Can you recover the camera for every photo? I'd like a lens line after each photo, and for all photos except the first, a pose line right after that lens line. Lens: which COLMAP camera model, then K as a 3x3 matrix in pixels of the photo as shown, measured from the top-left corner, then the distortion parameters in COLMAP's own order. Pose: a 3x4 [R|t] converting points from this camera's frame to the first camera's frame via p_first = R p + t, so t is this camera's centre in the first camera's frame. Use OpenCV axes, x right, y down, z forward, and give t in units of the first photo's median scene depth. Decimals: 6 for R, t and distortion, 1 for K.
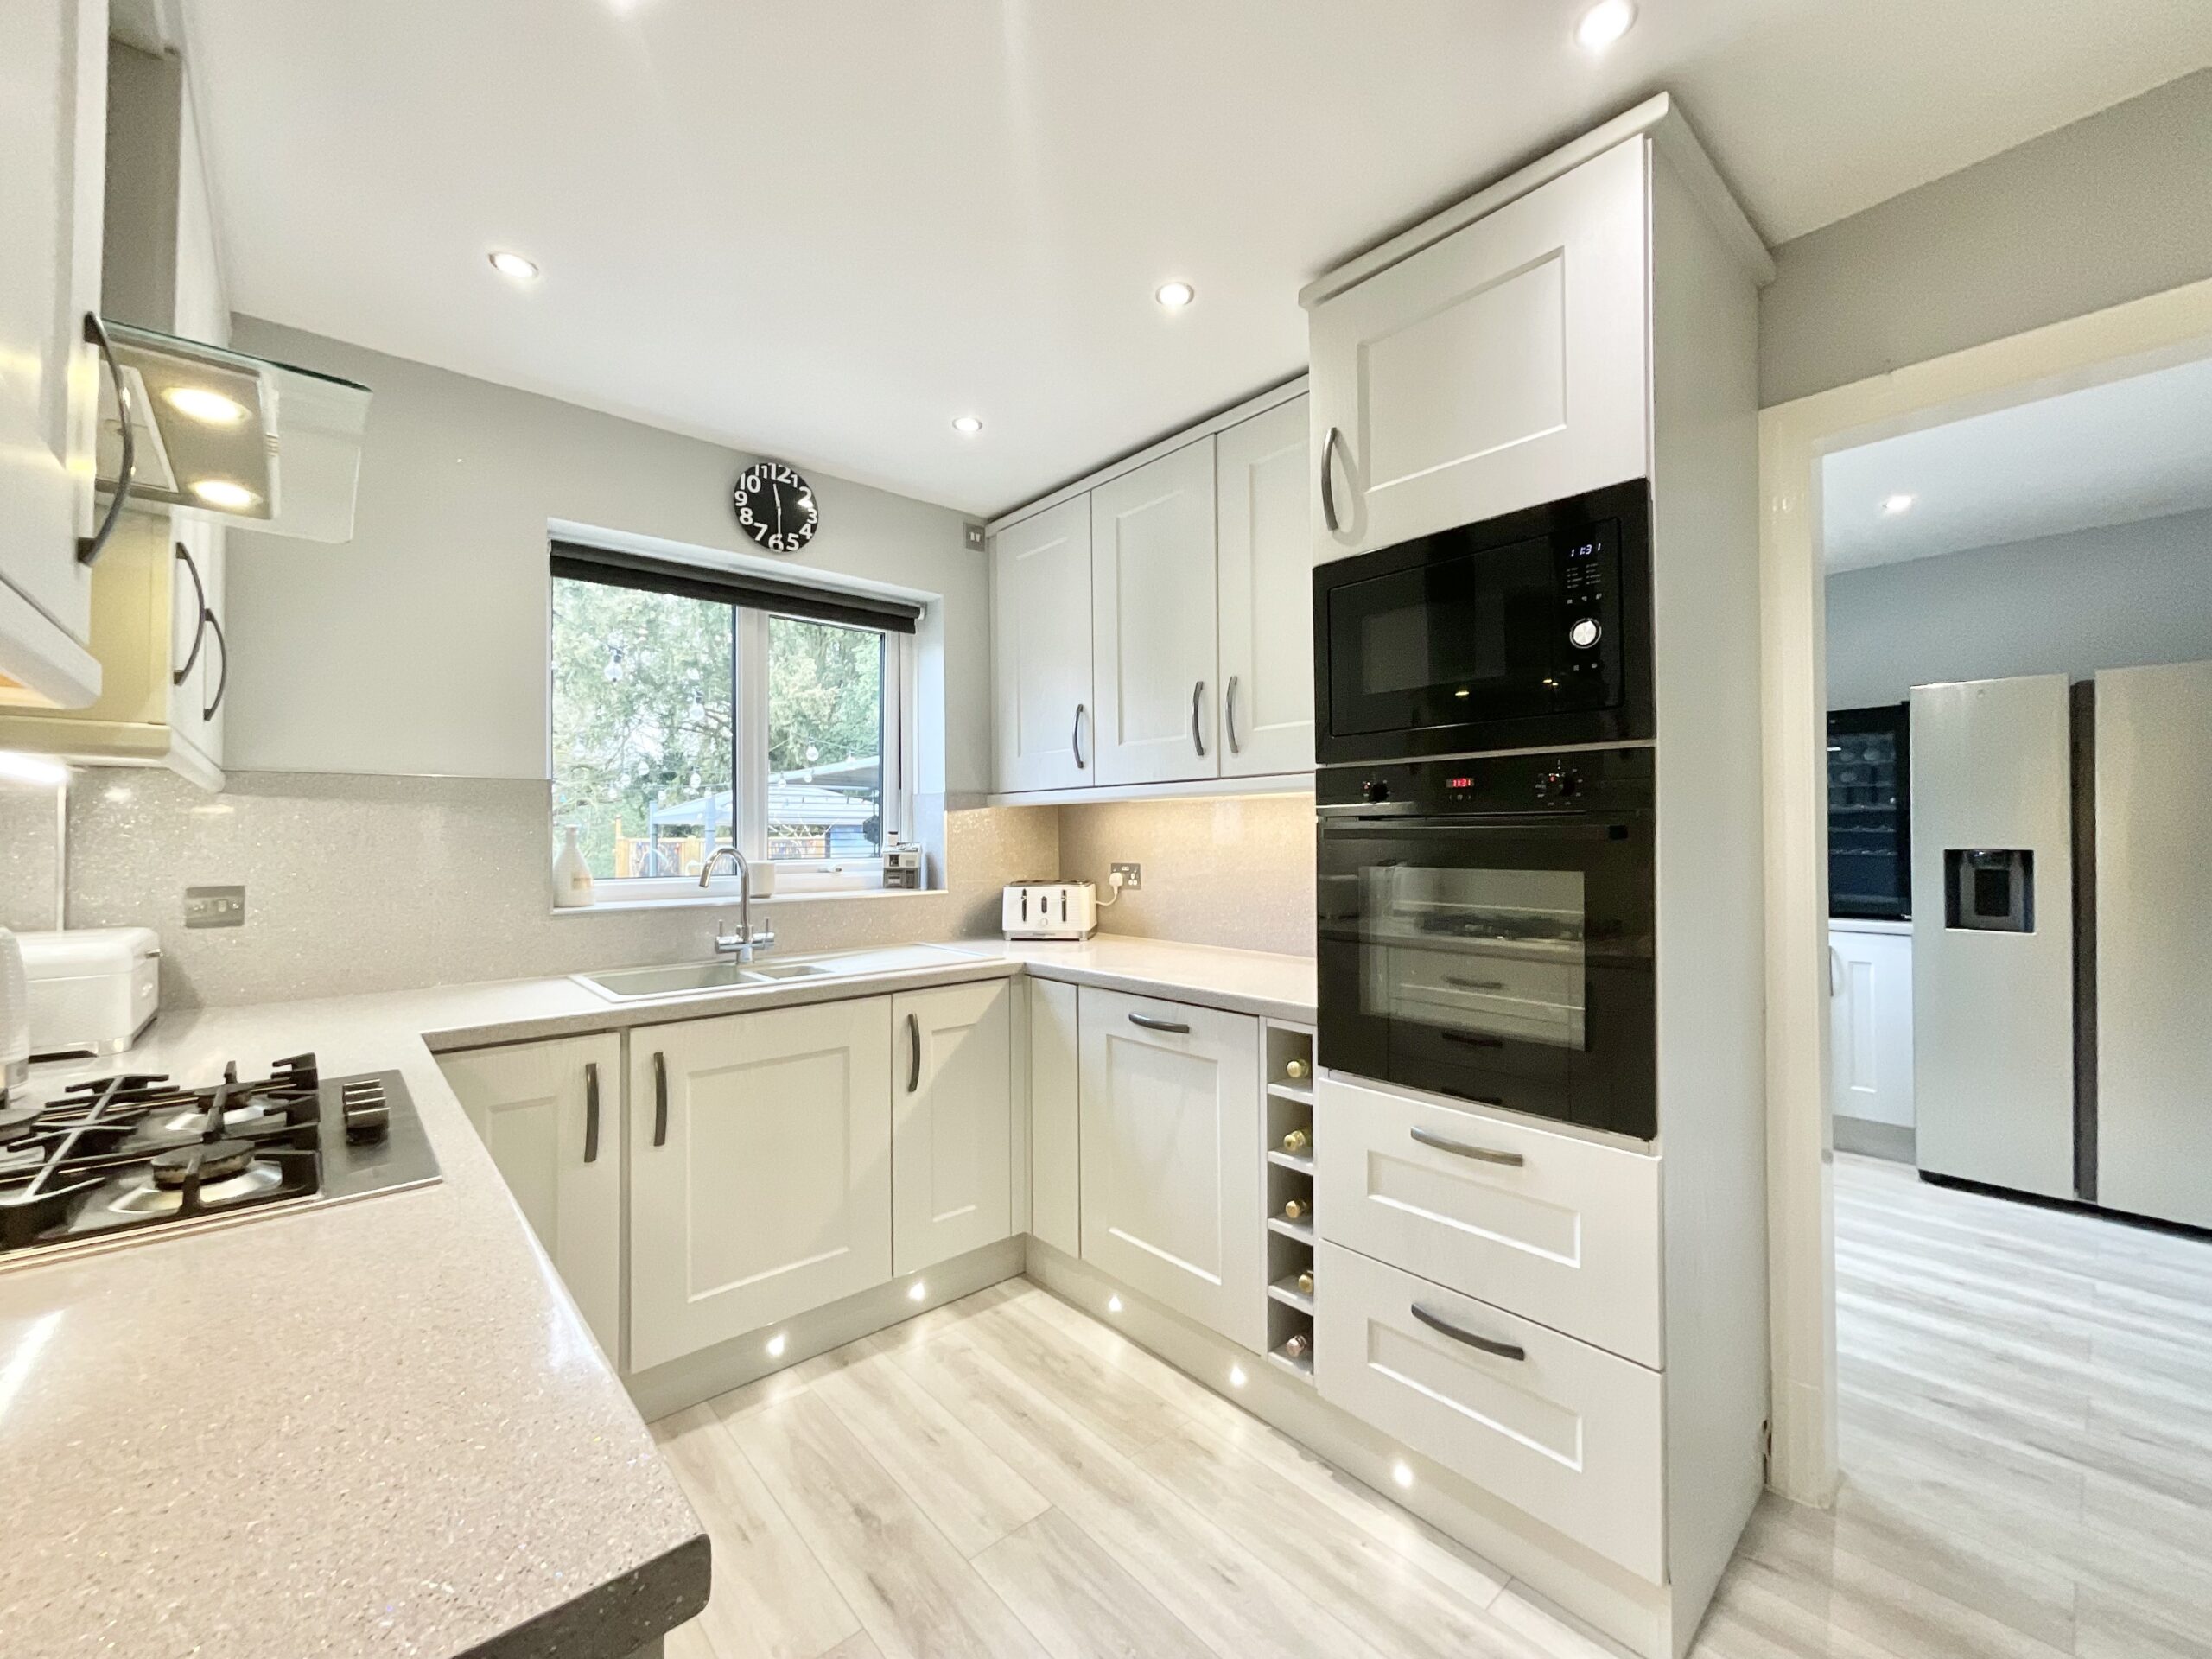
lens RADIAL K [[903.7, 0, 1121.8], [0, 903.7, 829.6], [0, 0, 1]] dist [-0.001122, 0.001293]
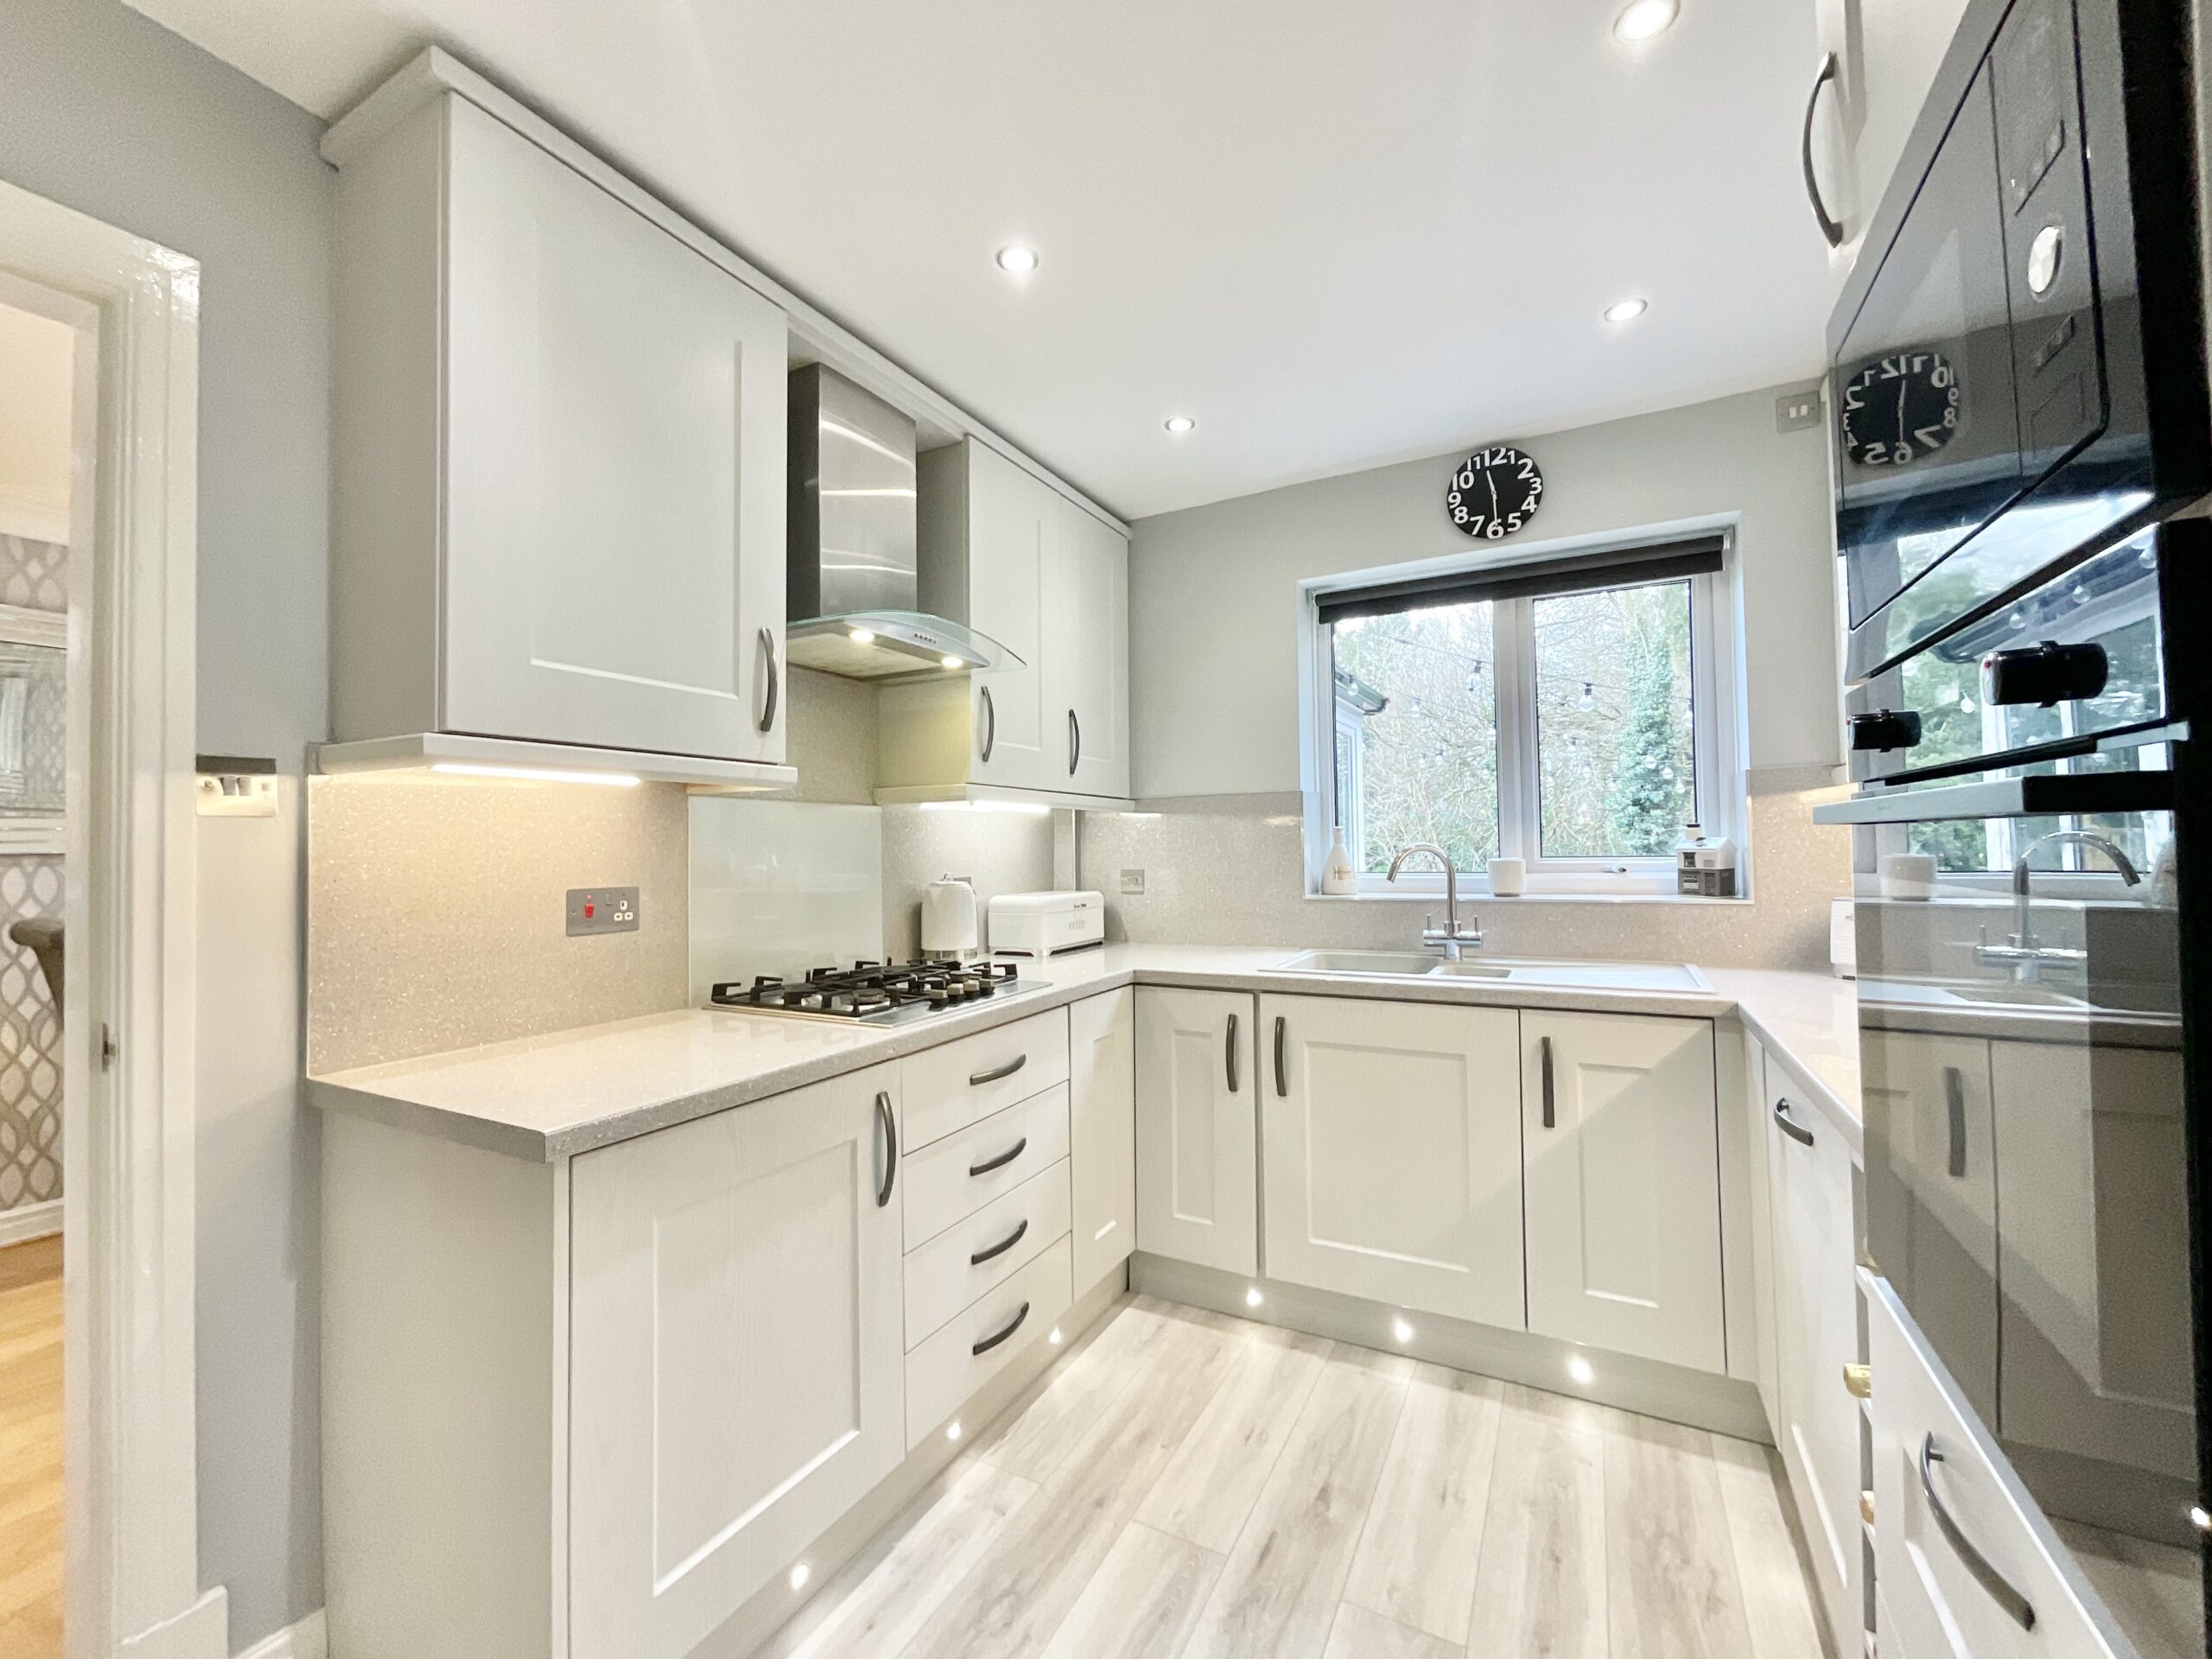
lens RADIAL K [[903.7, 0, 1092.6], [0, 903.7, 829.2], [0, 0, 1]] dist [-0.001122, 0.001293]
pose [[0.334114, -0.018807, -0.942345, 0.435074], [0.021365, 0.999695, -0.012376, 0.007195], [0.942290, -0.015998, 0.334414, 0.304486]]
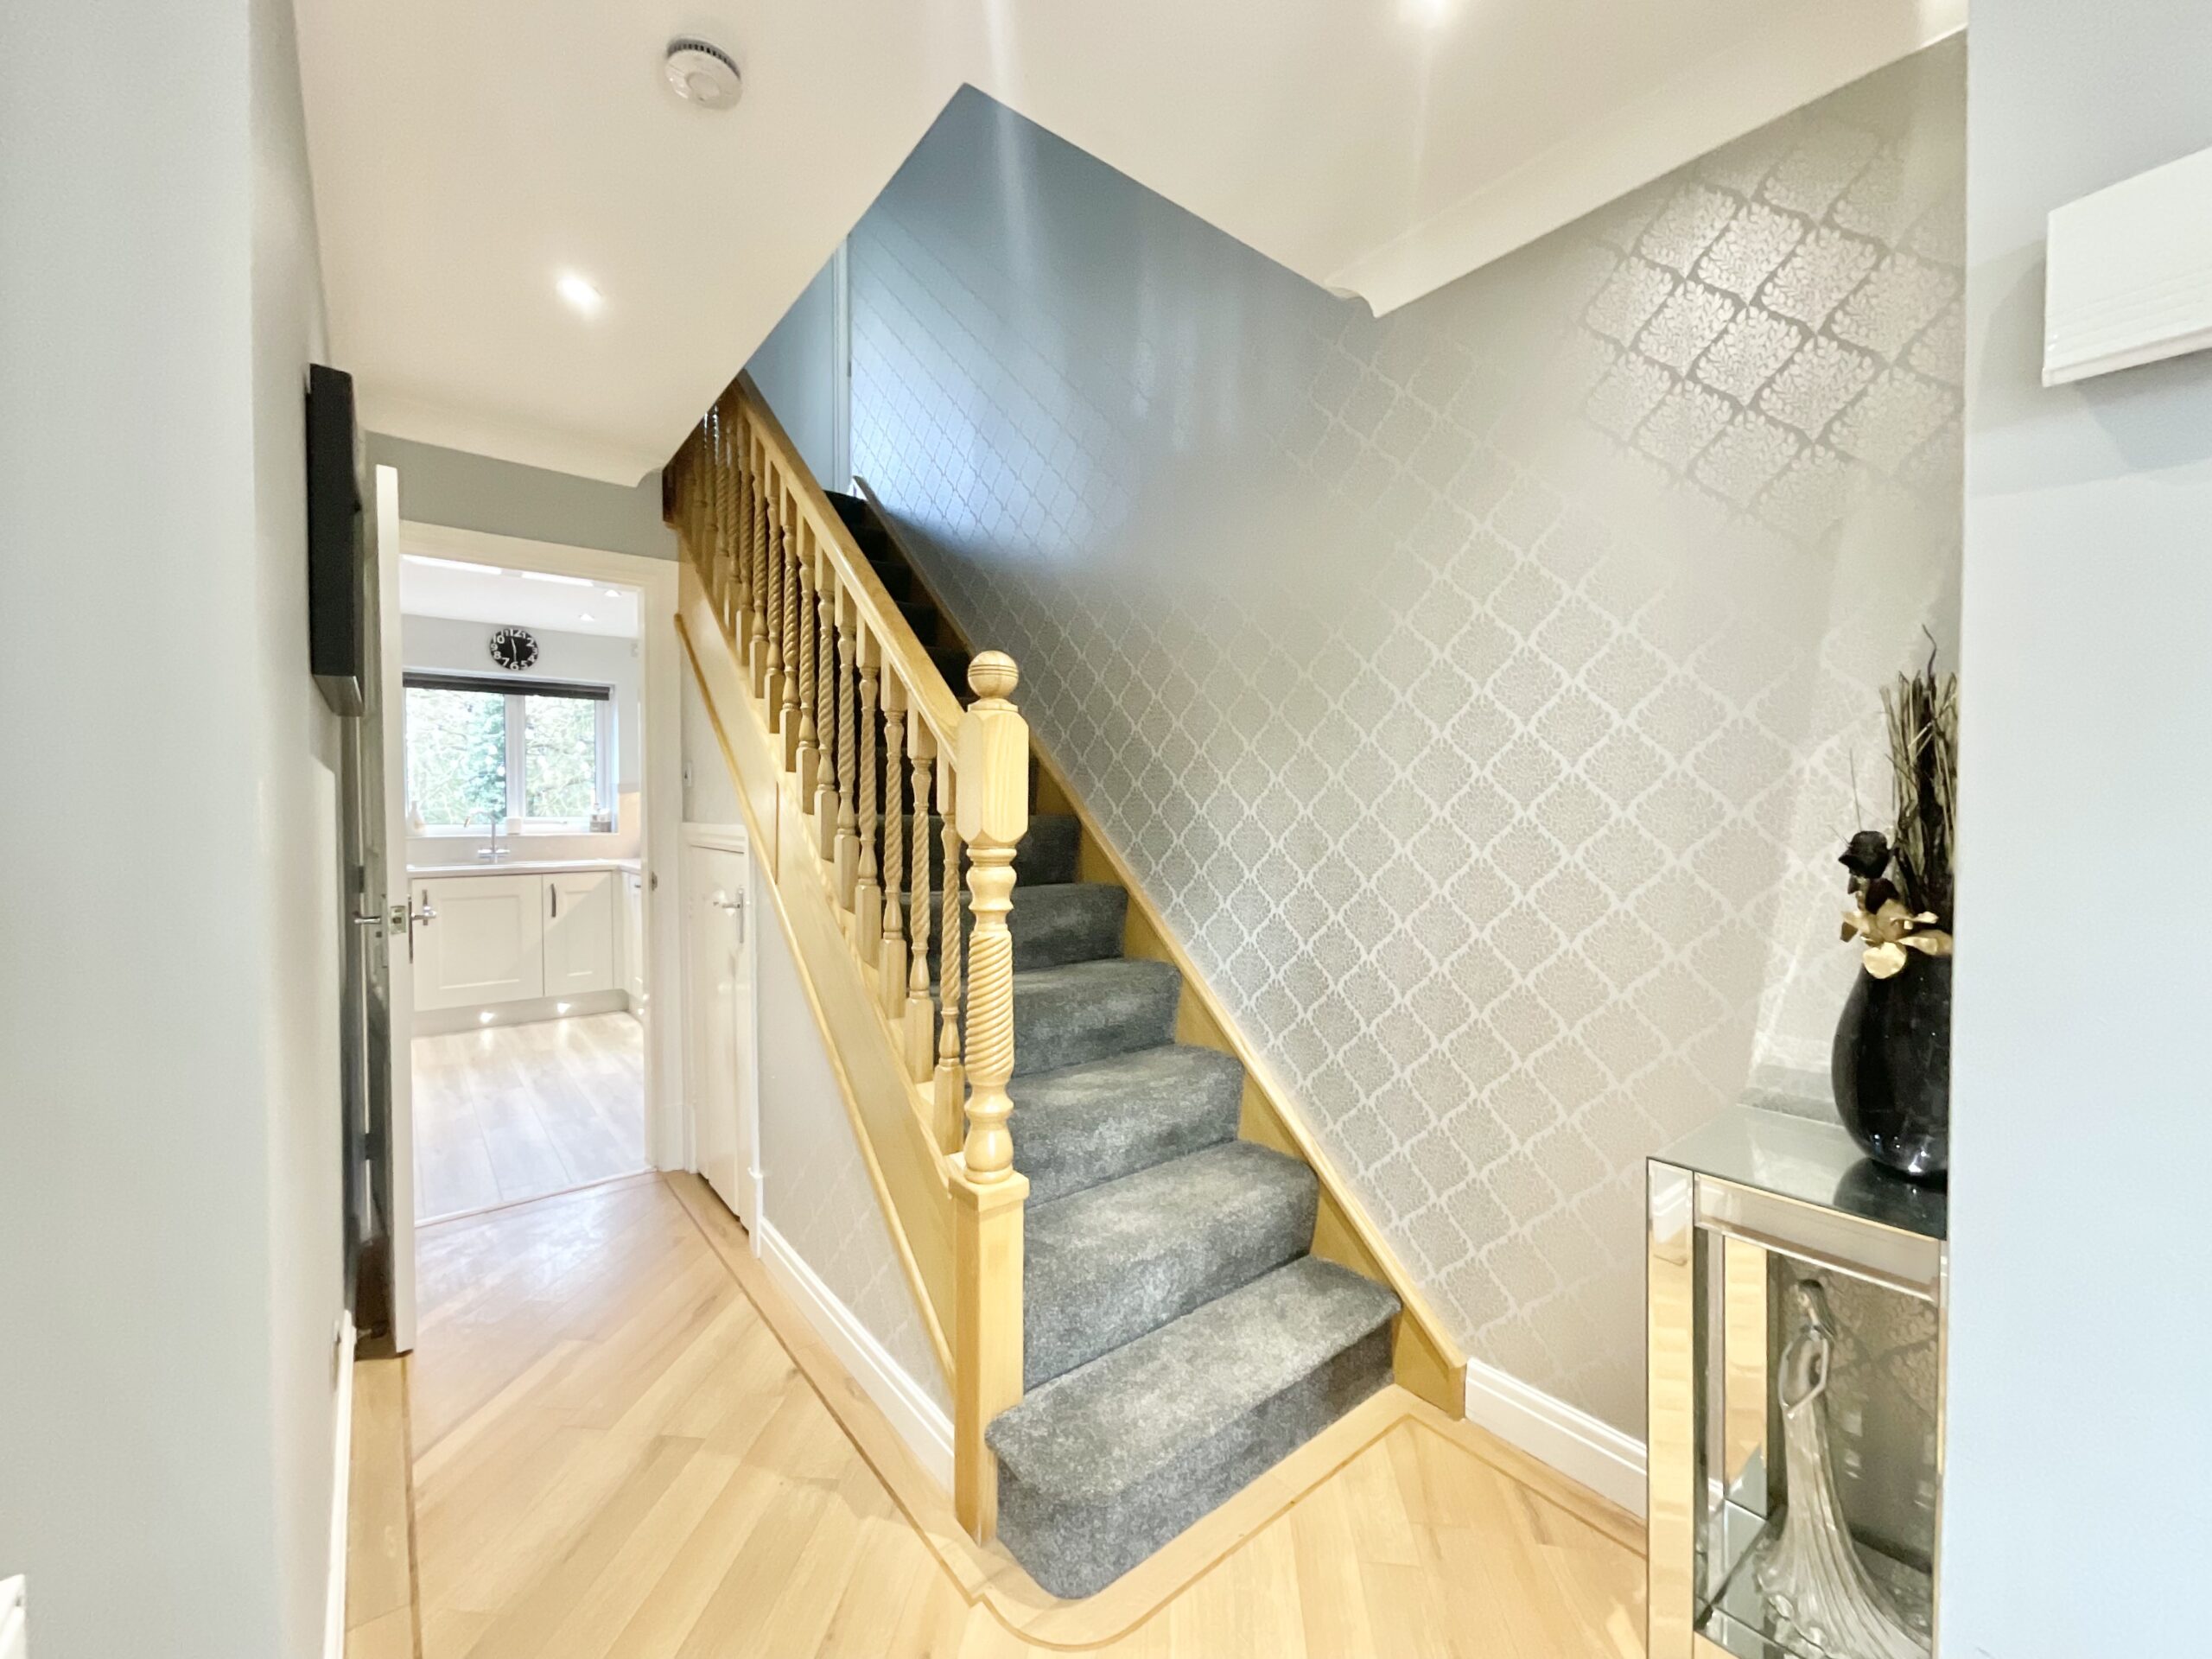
lens RADIAL K [[903.7, 0, 1100.9], [0, 903.7, 824.0], [0, 0, 1]] dist [-0.001122, 0.001293]
pose [[0.998170, 0.007300, -0.060023, 1.274251], [-0.005611, 0.999585, 0.028270, -0.018794], [0.060205, -0.027881, 0.997797, -1.180348]]
